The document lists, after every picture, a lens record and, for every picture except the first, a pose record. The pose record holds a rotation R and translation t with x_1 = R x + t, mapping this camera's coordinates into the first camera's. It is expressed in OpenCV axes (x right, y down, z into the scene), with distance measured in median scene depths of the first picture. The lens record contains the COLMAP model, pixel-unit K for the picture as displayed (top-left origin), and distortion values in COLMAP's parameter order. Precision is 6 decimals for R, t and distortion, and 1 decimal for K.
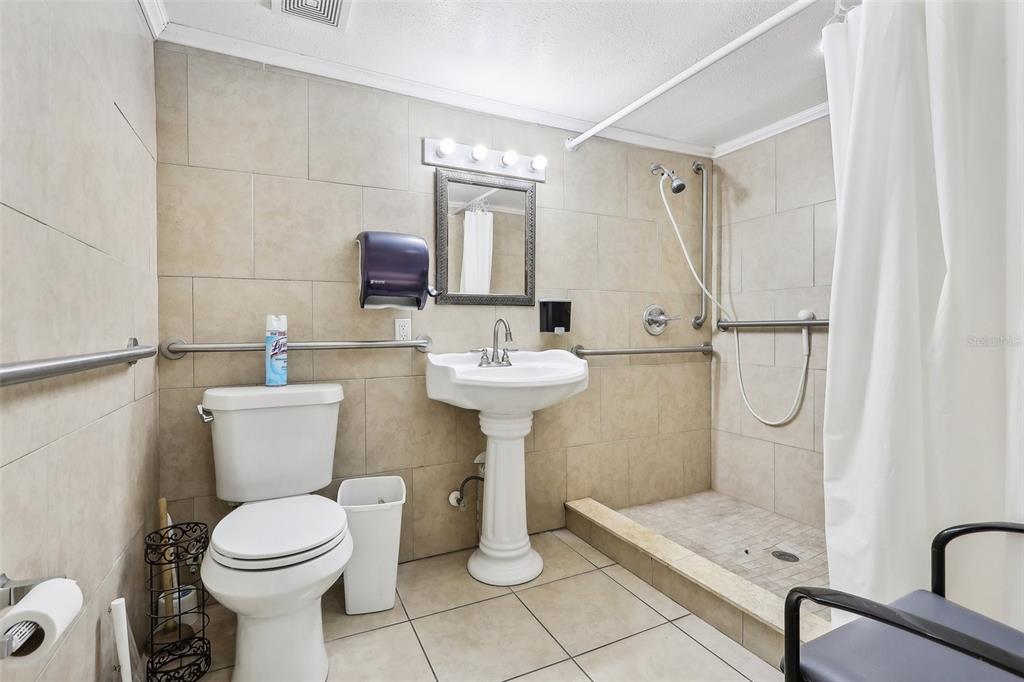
lens RADIAL K [[476.2, 0, 510.8], [0, 476.2, 330.7], [0, 0, 1]] dist [0.004409, -0.004068]
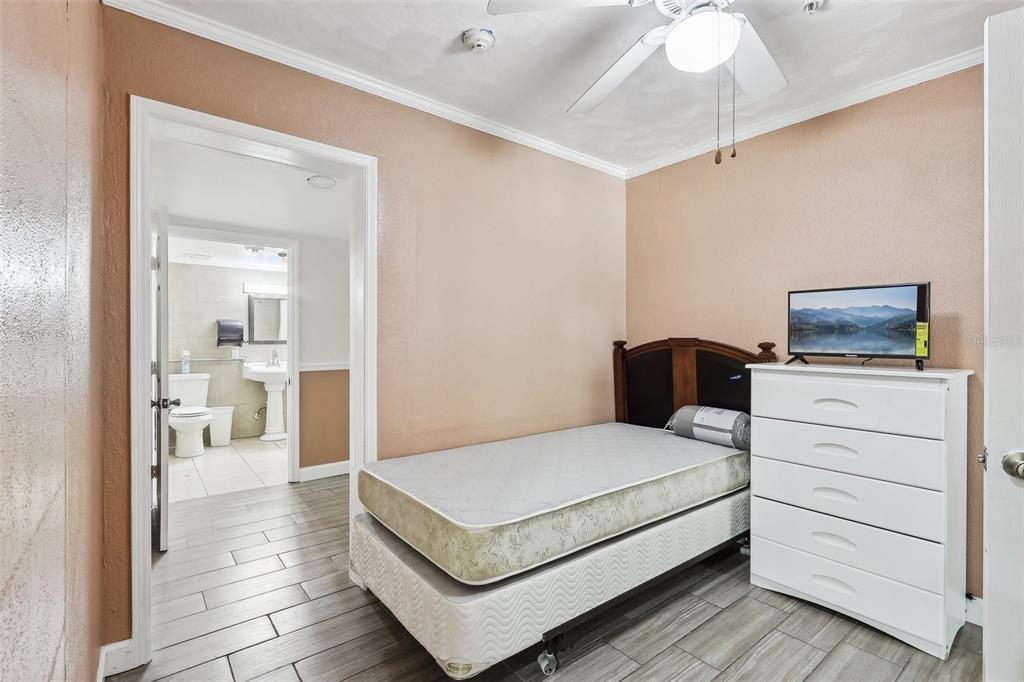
lens RADIAL K [[476.2, 0, 511.4], [0, 476.2, 336.5], [0, 0, 1]] dist [0.004409, -0.004068]
pose [[0.979167, -0.001861, 0.203048, 0.798150], [0.003209, 0.999975, -0.006309, -0.083056], [-0.203031, 0.006829, 0.979149, -2.070900]]
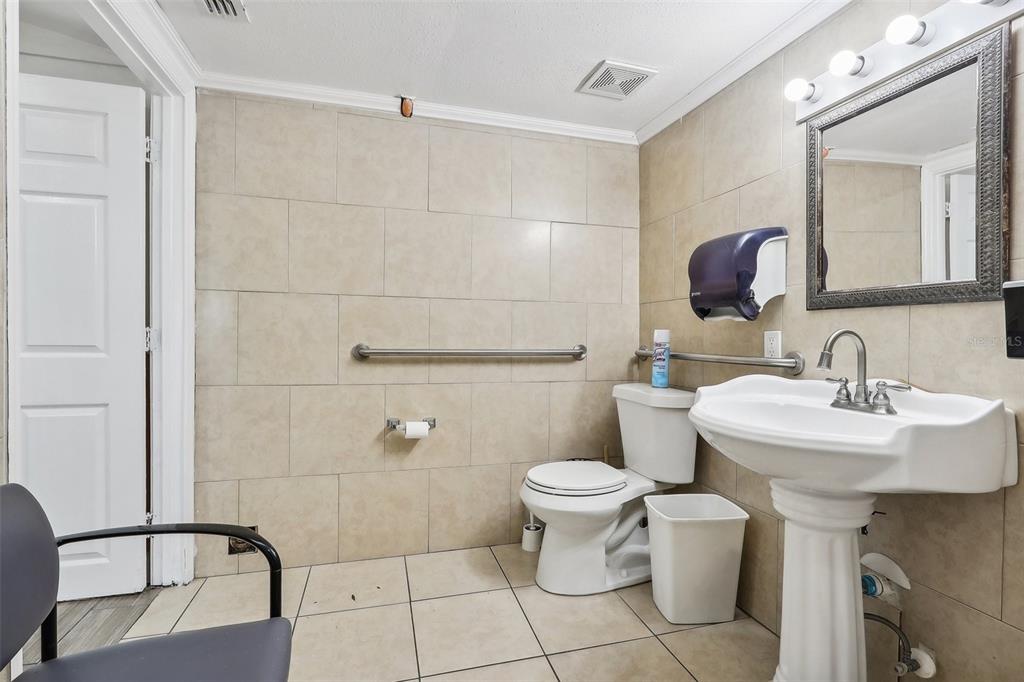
lens RADIAL K [[476.2, 0, 510.5], [0, 476.2, 341.6], [0, 0, 1]] dist [0.004409, -0.004068]
pose [[-0.179274, 0.017632, -0.983641, 0.679781], [-0.010123, 0.999753, 0.019766, -0.018979], [0.983747, 0.013501, -0.179051, 0.731707]]
